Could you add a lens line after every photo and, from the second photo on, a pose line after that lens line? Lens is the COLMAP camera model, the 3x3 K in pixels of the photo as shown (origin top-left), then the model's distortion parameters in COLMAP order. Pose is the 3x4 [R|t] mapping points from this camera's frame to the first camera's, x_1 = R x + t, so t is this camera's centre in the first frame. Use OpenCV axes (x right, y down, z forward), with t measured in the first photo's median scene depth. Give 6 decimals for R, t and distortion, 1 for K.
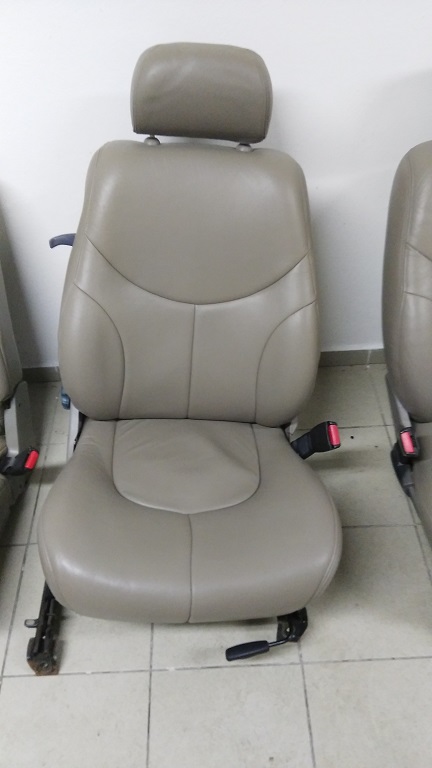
lens RADIAL K [[610.7, 0, 216.0], [0, 610.7, 384.0], [0, 0, 1]] dist [0.154447, -0.257229]
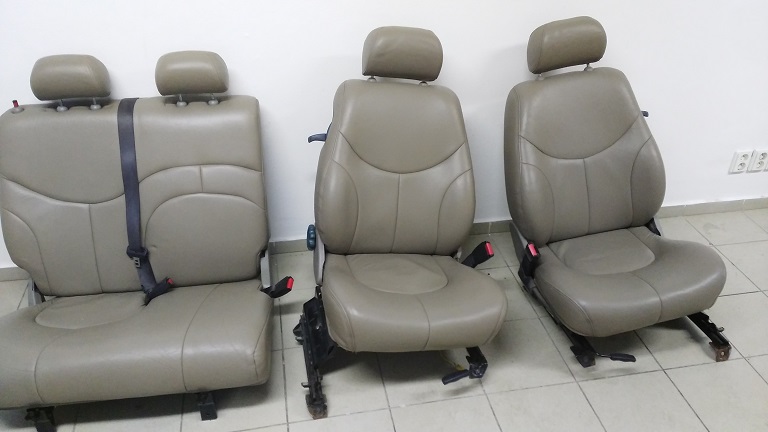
lens RADIAL K [[610.7, 0, 389.6], [0, 610.7, 226.1], [0, 0, 1]] dist [0.154447, -0.257229]
pose [[0.982155, -0.034314, 0.184915, -0.364002], [0.074274, 0.974062, -0.213745, 0.350549], [-0.172784, 0.223665, 0.959229, -0.520017]]
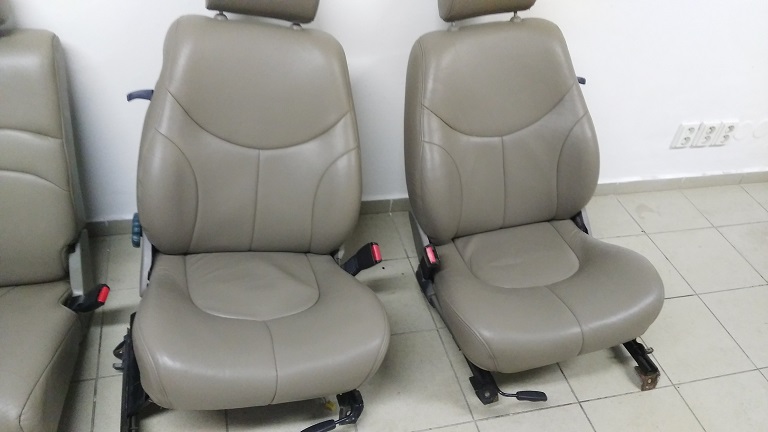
lens RADIAL K [[601.2, 0, 384.0], [0, 601.2, 216.0], [0, 0, 1]] dist [0.182242, -0.339243]
pose [[0.962220, -0.026485, 0.270982, -0.125445], [0.054200, 0.993971, -0.095309, 0.126545], [-0.266824, 0.106396, 0.957854, -0.193613]]
